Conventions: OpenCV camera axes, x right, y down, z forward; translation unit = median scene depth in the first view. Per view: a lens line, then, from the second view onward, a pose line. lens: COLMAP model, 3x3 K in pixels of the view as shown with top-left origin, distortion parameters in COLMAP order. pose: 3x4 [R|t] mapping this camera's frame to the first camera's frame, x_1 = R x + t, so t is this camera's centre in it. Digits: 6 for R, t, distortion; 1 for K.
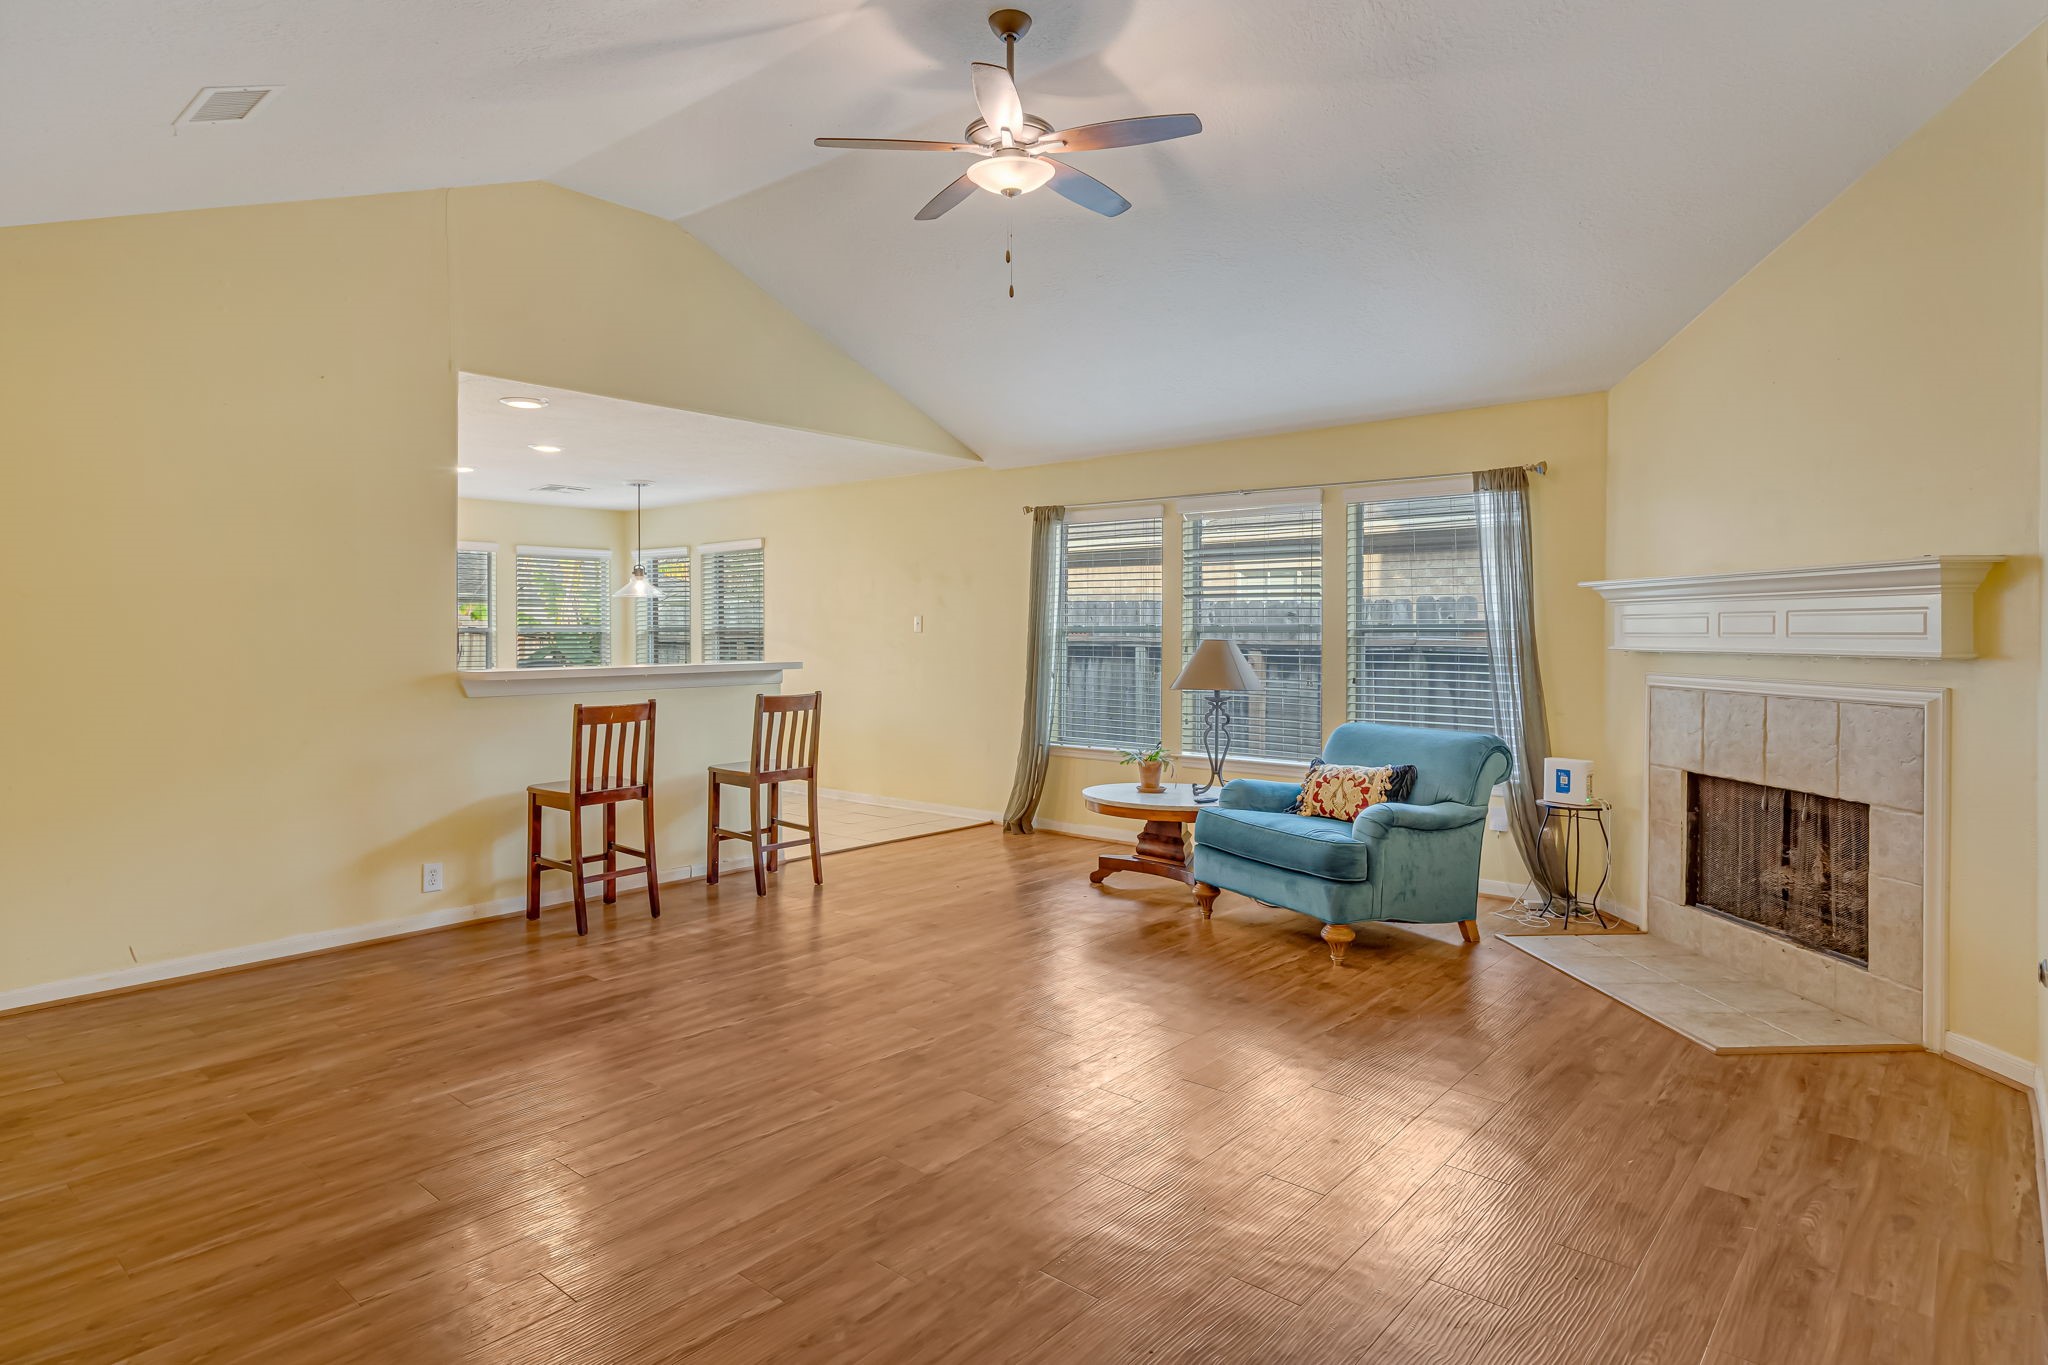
lens RADIAL K [[1090.6, 0, 1033.7], [0, 1090.6, 620.7], [0, 0, 1]] dist [-0.001528, 0.001589]
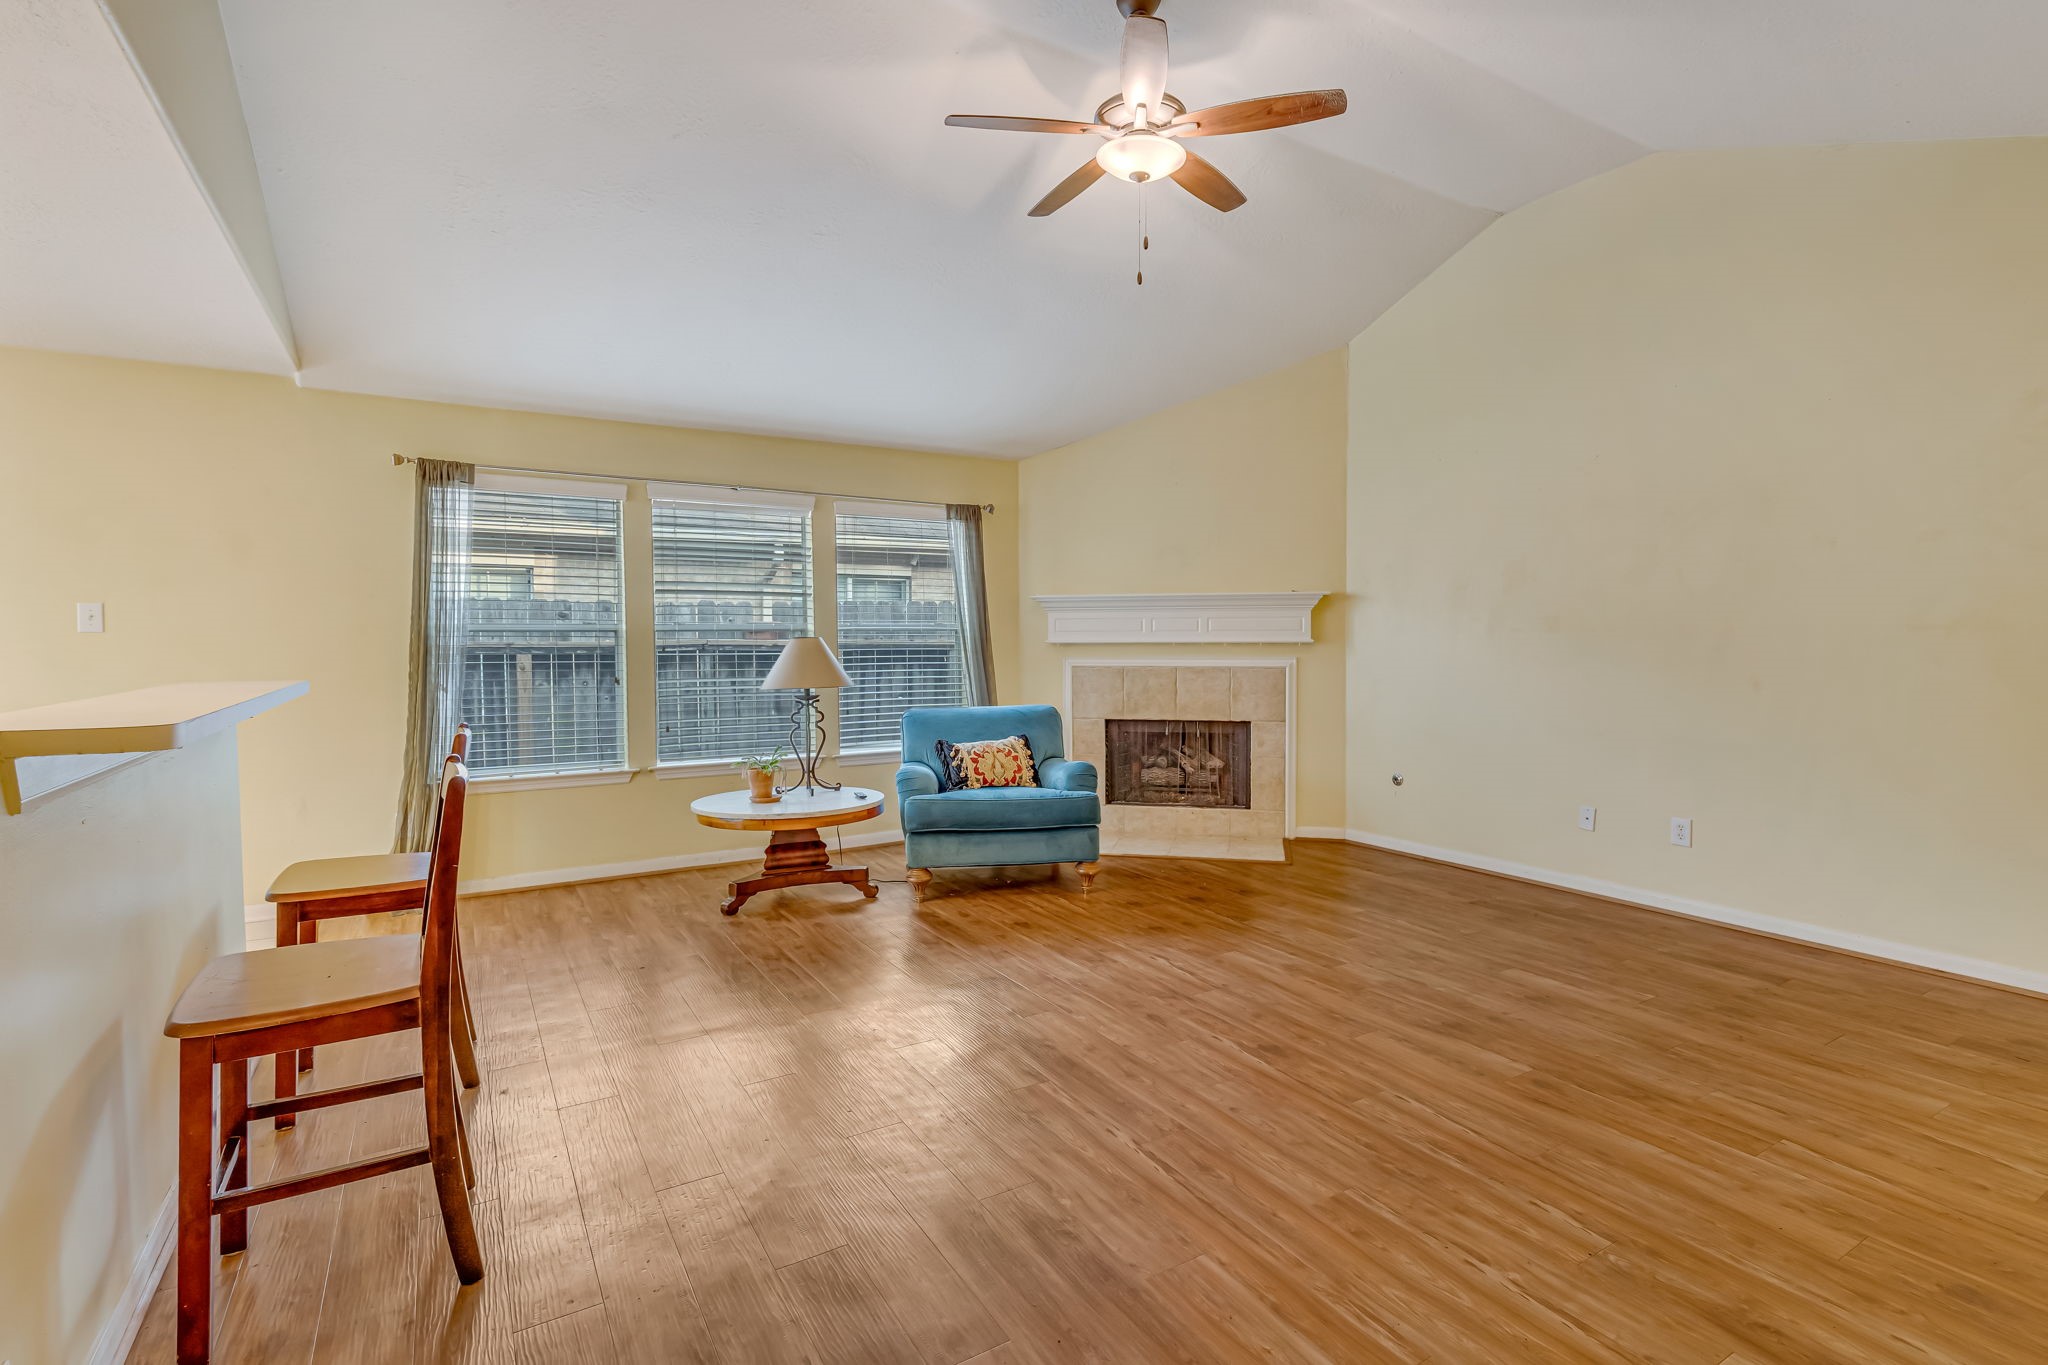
lens RADIAL K [[941.2, 0, 996.4], [0, 941.2, 644.9], [0, 0, 1]] dist [0.001367, 0.001878]
pose [[0.348833, -0.009461, 0.937137, -0.605640], [-0.004393, 0.999922, 0.011730, 0.014097], [-0.937175, -0.008209, 0.348764, 0.568190]]
